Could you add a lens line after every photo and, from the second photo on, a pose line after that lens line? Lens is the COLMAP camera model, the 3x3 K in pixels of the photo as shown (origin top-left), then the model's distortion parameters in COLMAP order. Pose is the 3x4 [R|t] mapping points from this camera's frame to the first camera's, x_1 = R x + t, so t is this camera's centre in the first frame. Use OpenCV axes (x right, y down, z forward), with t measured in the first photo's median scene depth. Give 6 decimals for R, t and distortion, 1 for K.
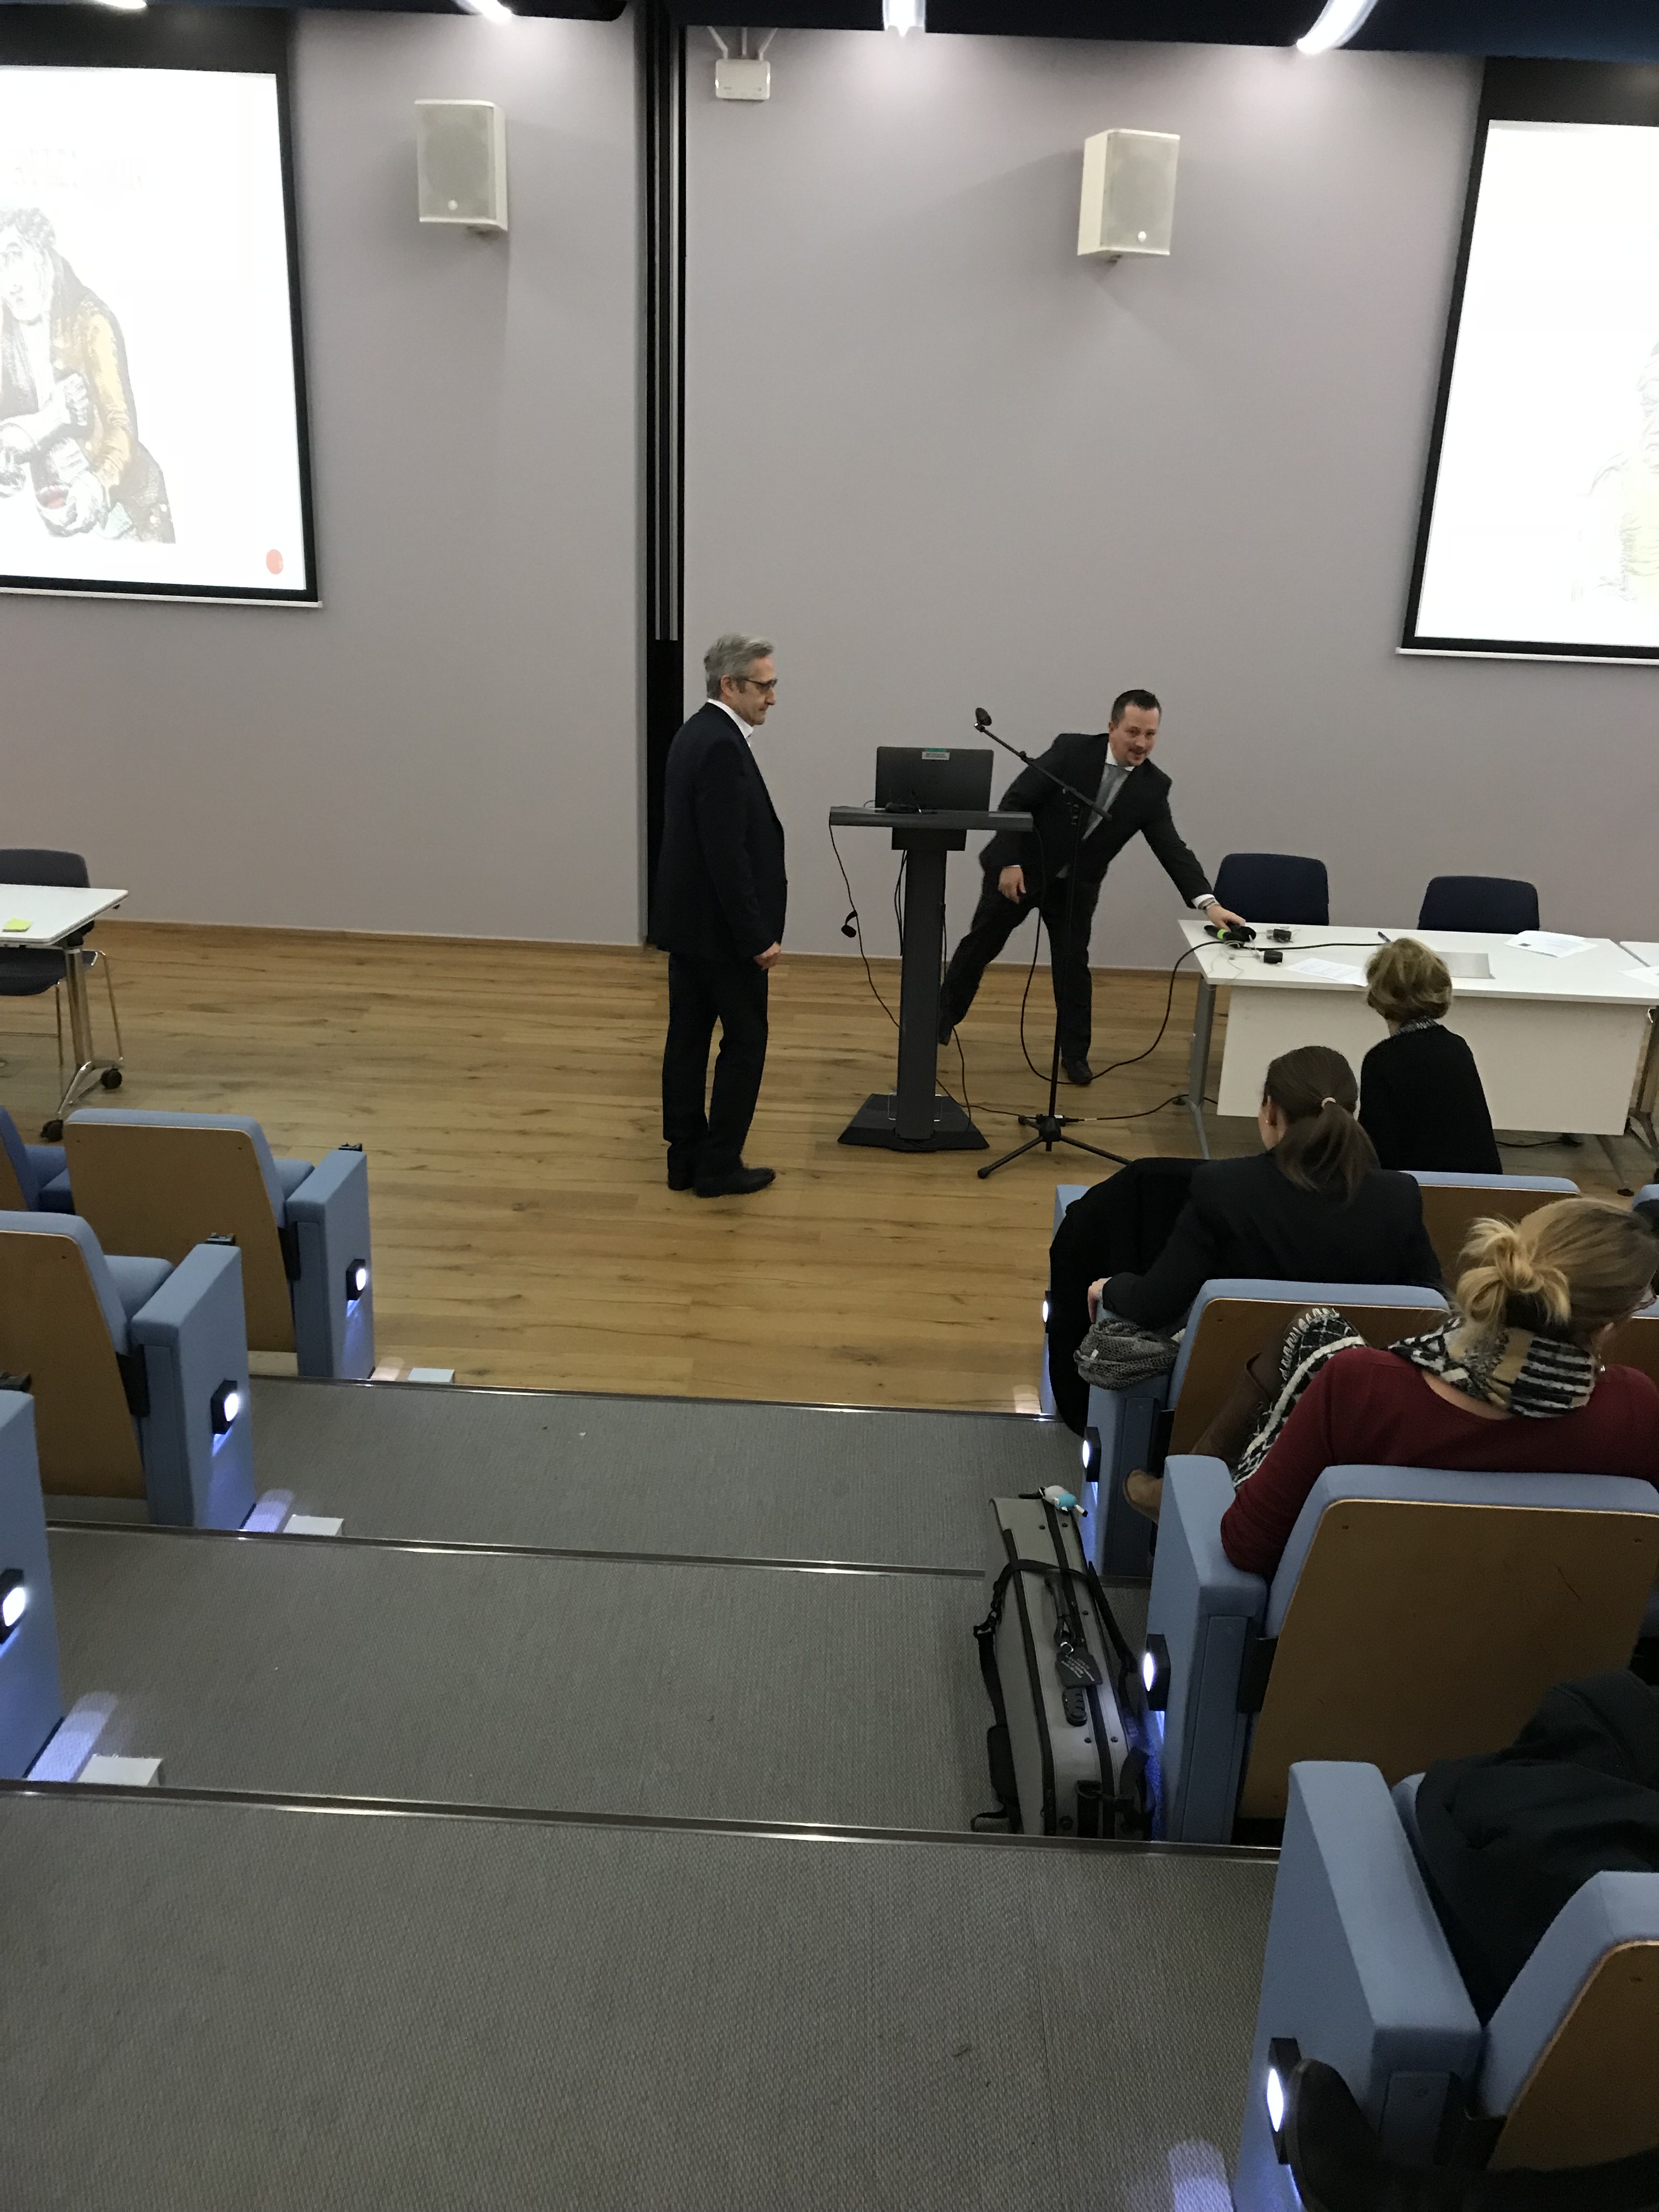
lens RADIAL K [[1838.7, 0, 855.6], [0, 1838.7, 1089.4], [0, 0, 1]] dist [0.036710, -0.043208]
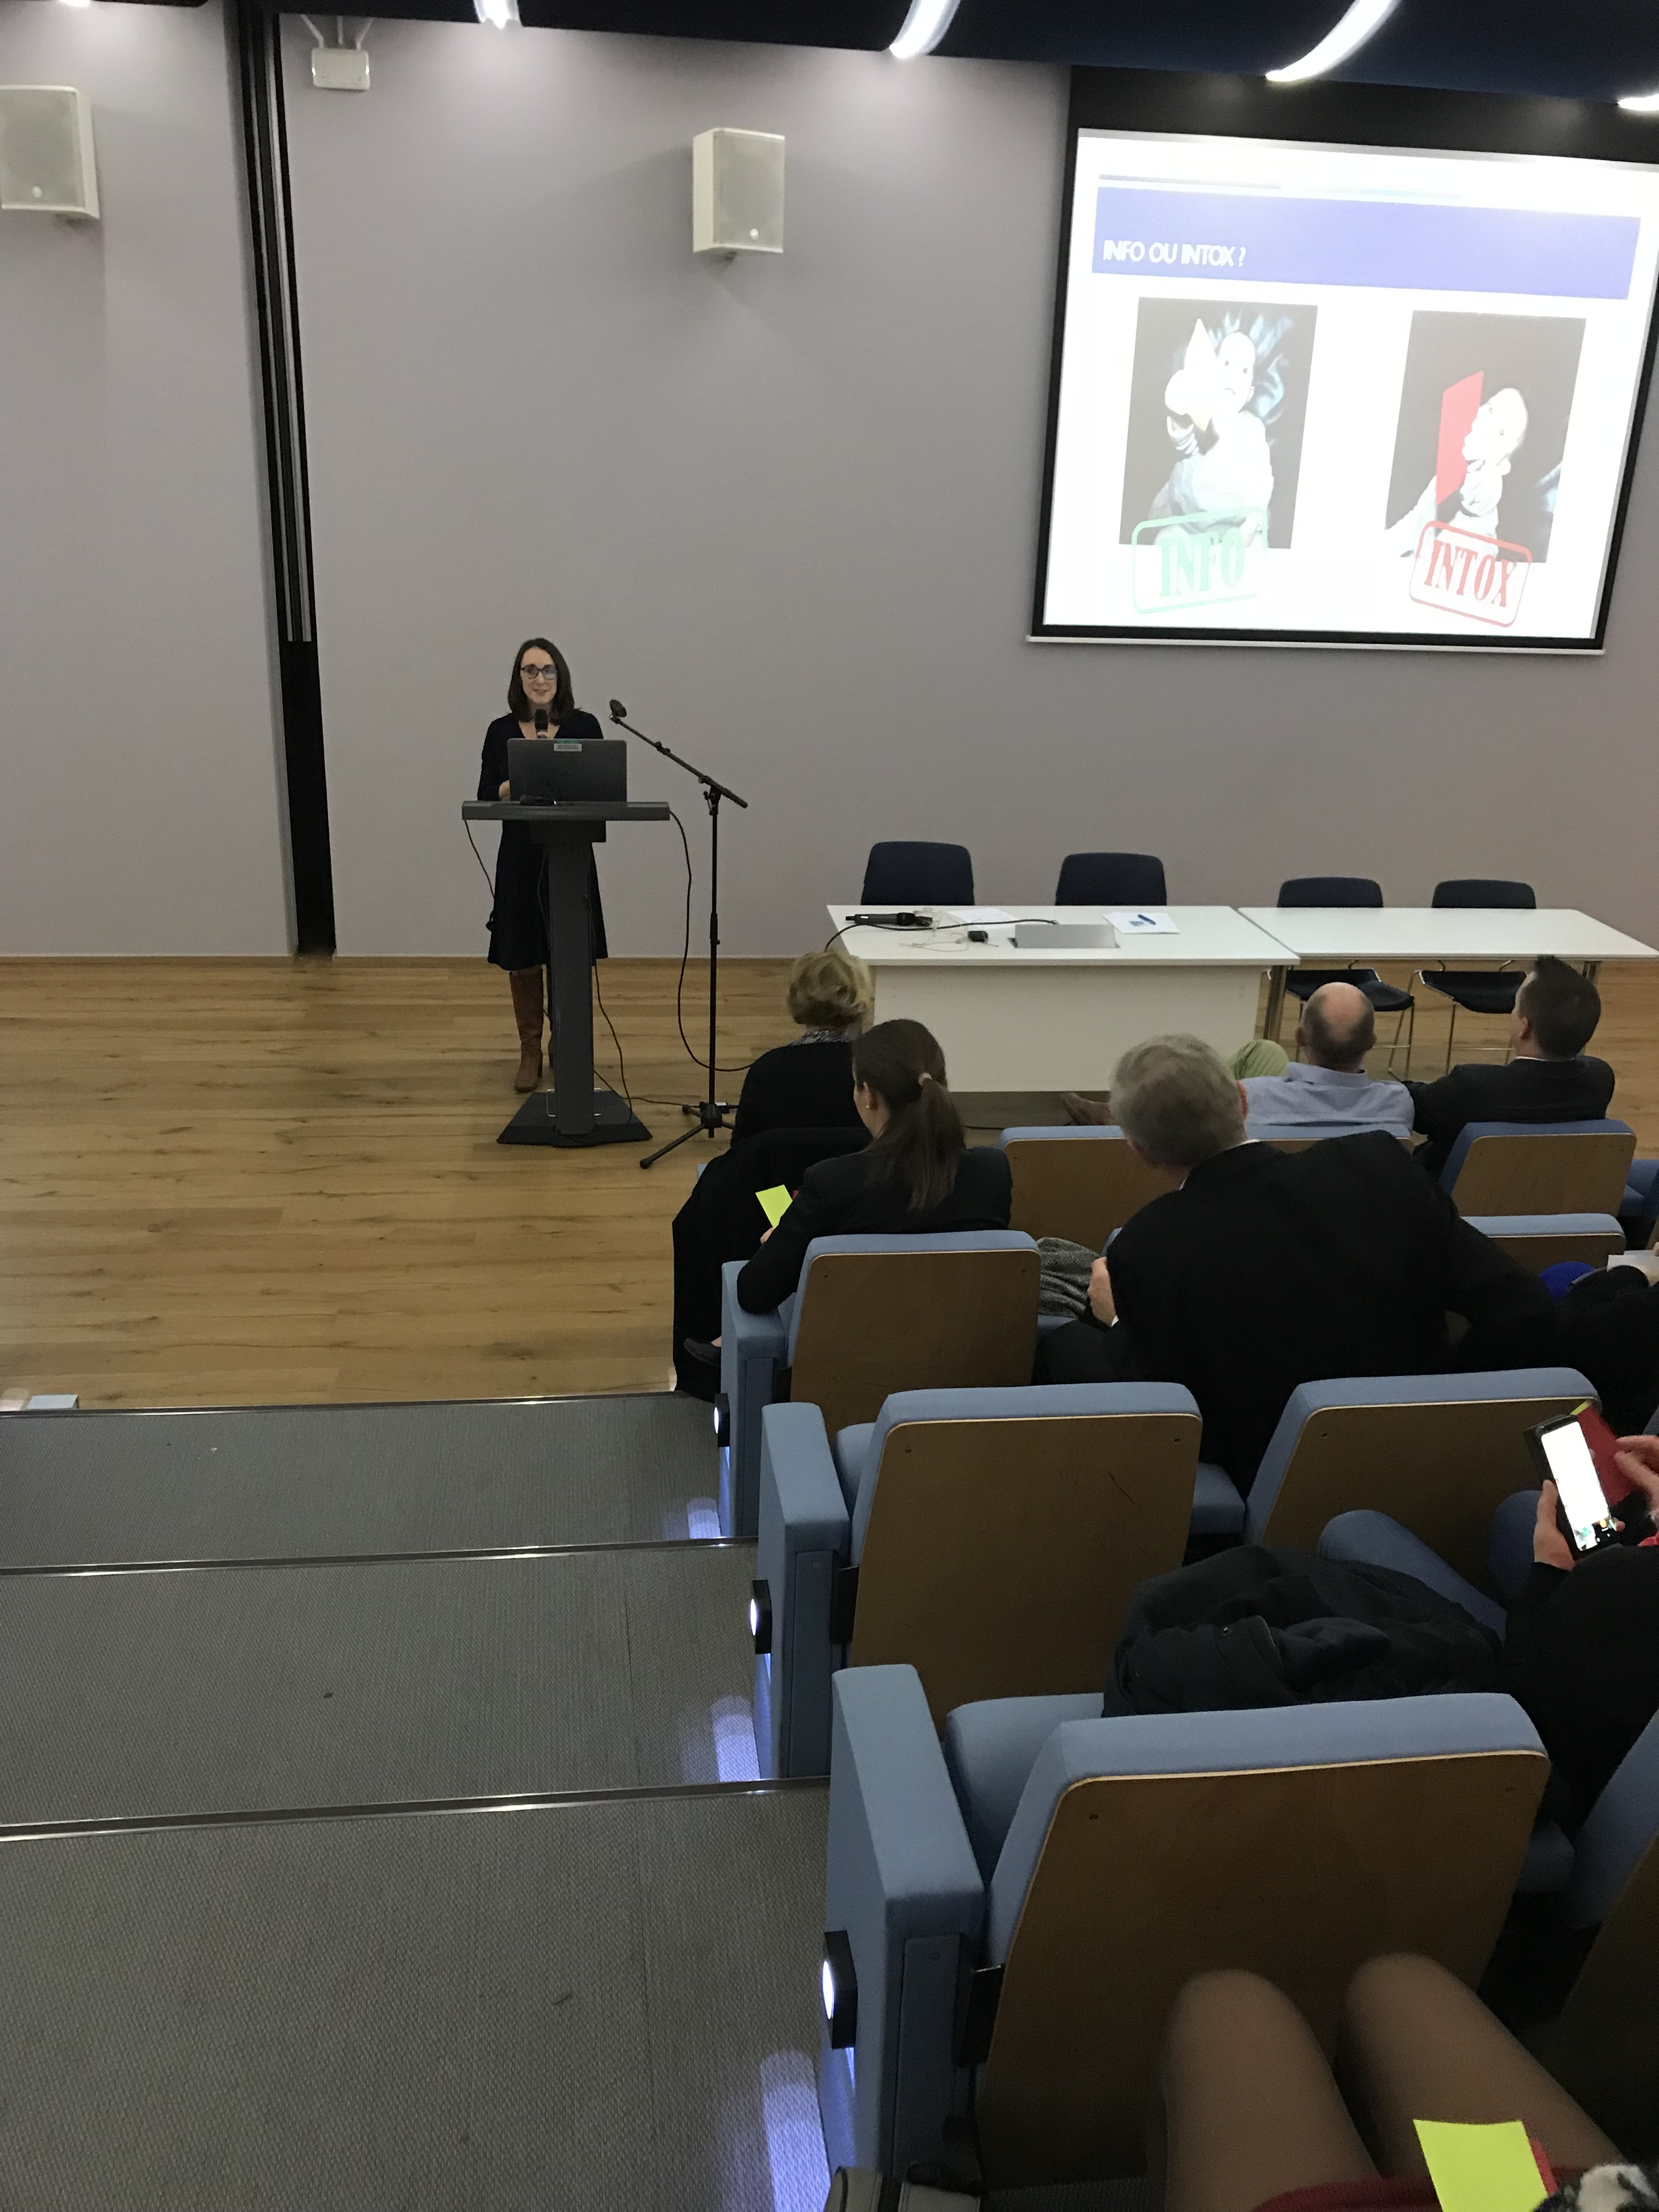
lens RADIAL K [[1838.7, 0, 848.6], [0, 1838.7, 1094.8], [0, 0, 1]] dist [0.036710, -0.043208]
pose [[0.987099, -0.057125, 0.149571, 0.028285], [0.057160, 0.998357, 0.004065, 0.009471], [-0.149557, 0.004537, 0.988743, -0.009251]]
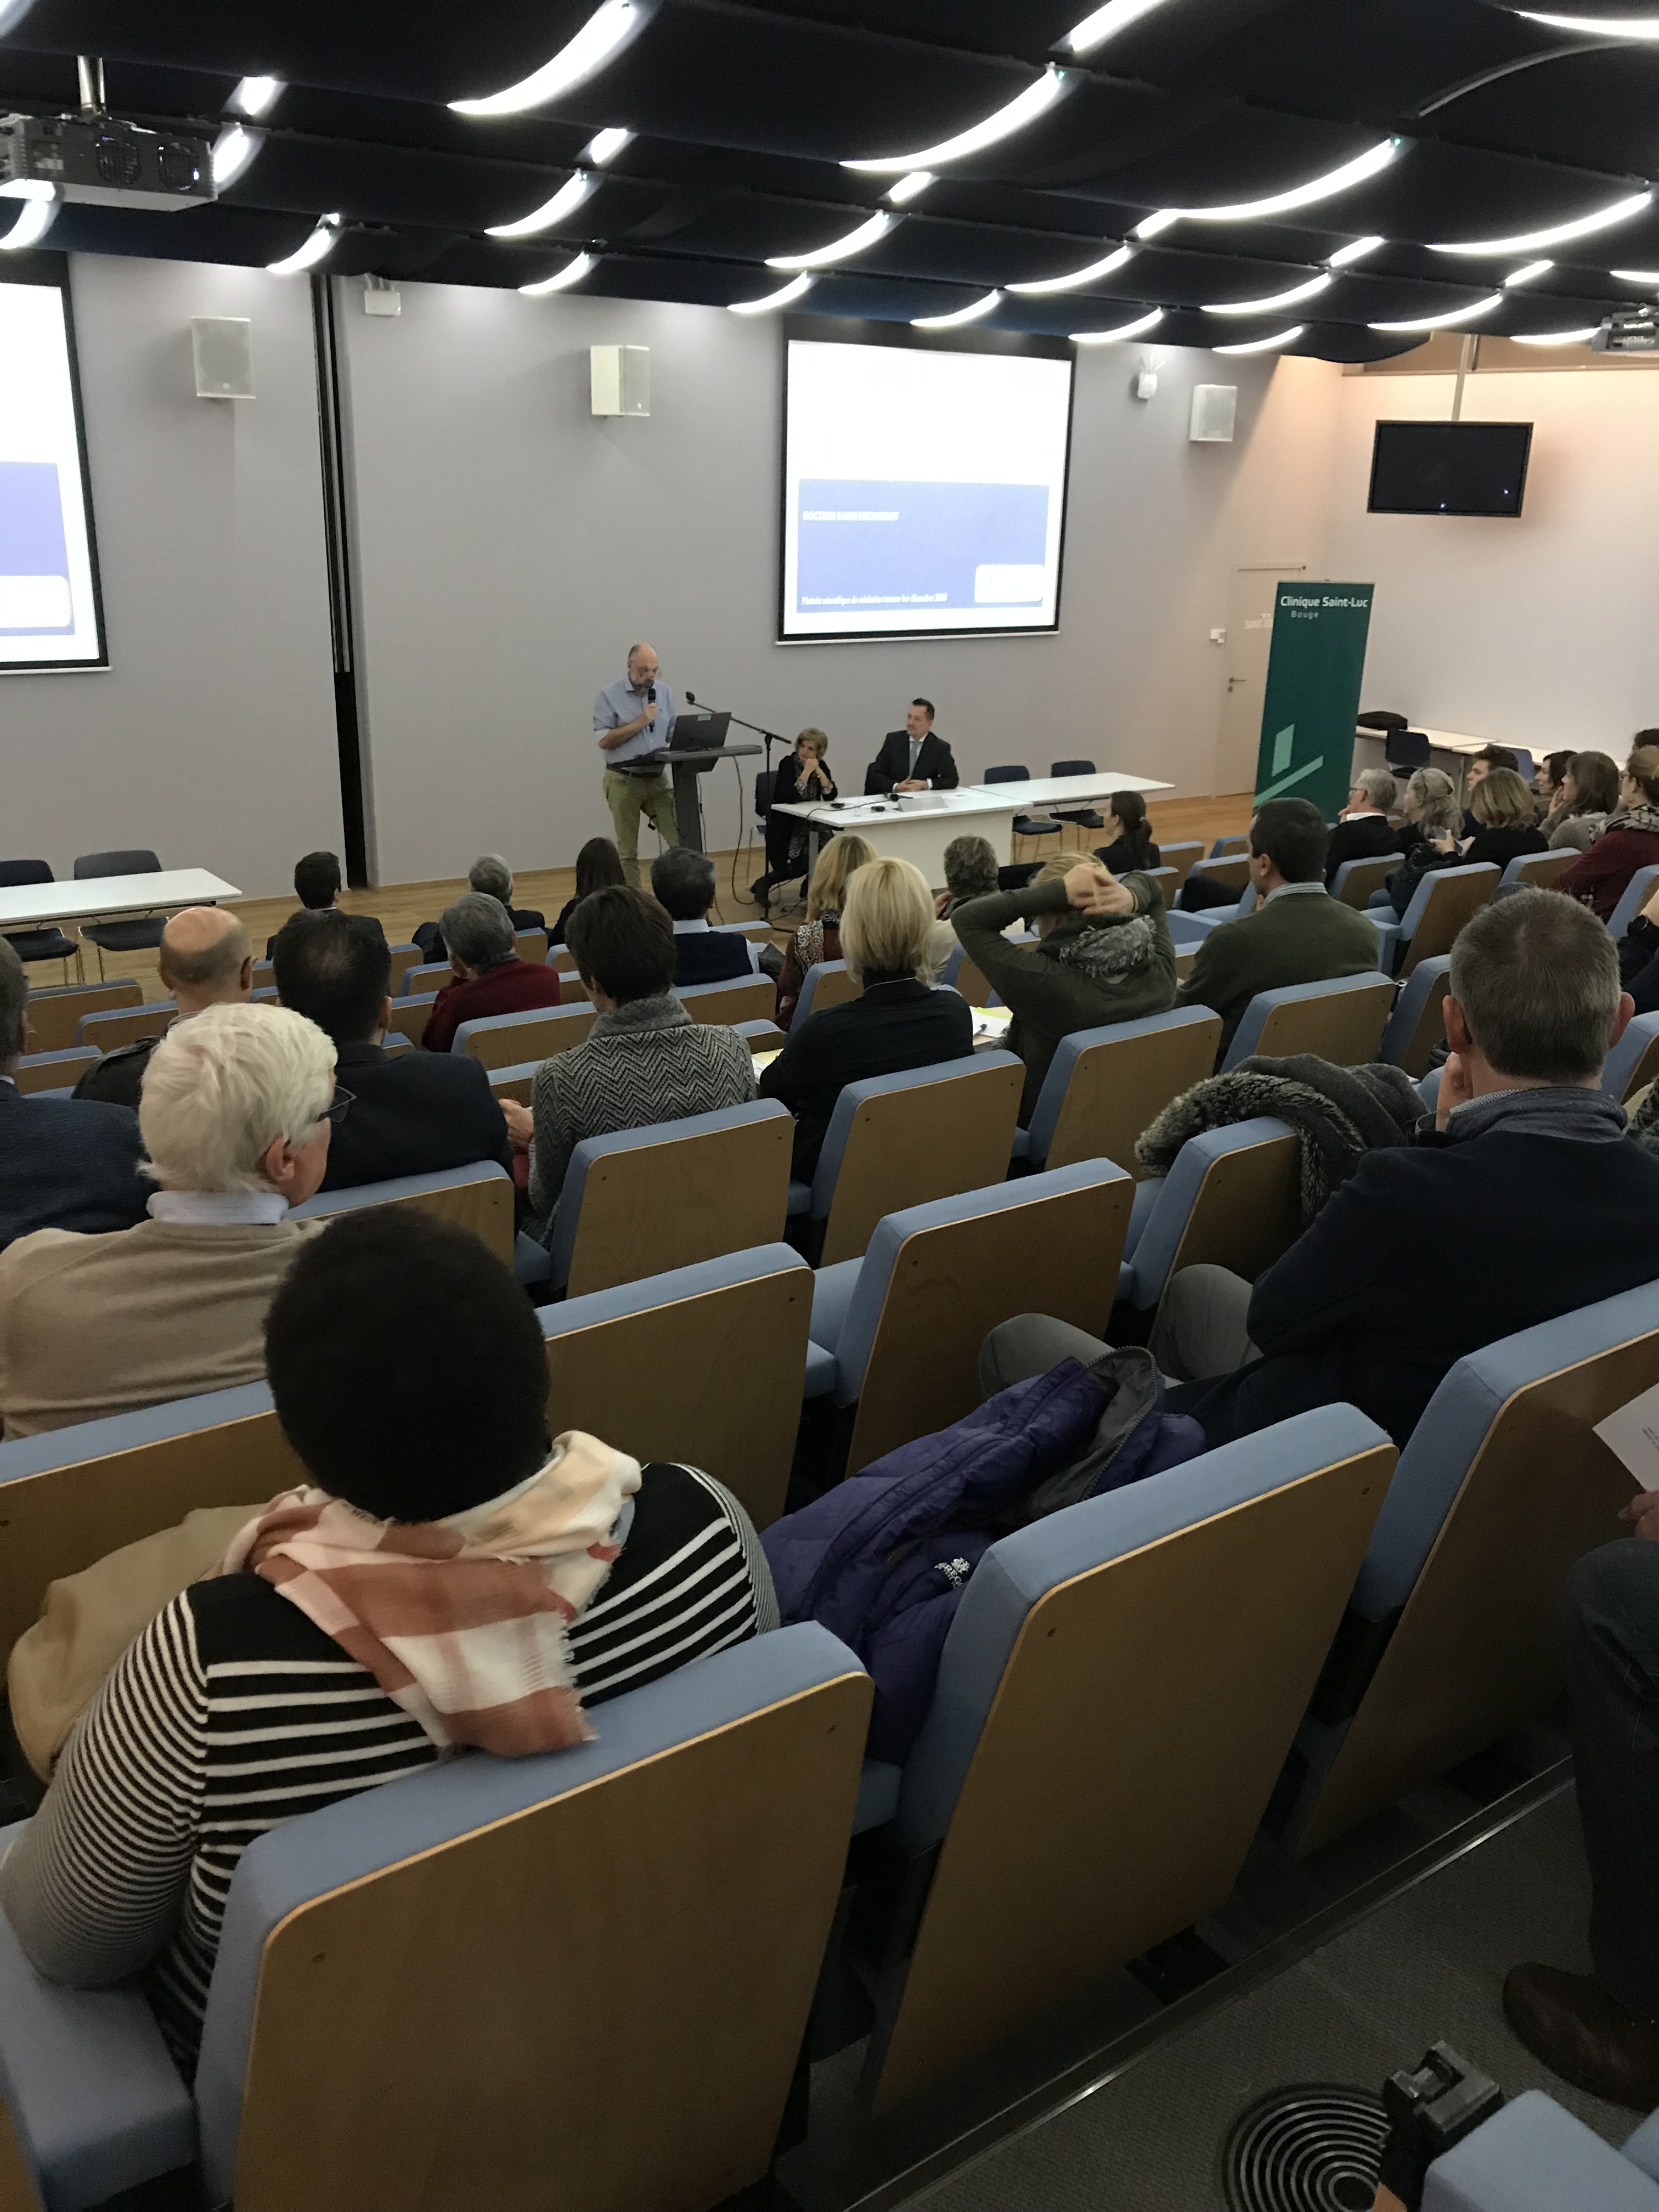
lens RADIAL K [[1838.7, 0, 857.9], [0, 1838.7, 1103.2], [0, 0, 1]] dist [0.036710, -0.043208]
pose [[0.795287, -0.217142, 0.566011, -0.798085], [0.210496, 0.974472, 0.078080, 0.065231], [-0.568516, 0.057047, 0.820692, -0.462764]]
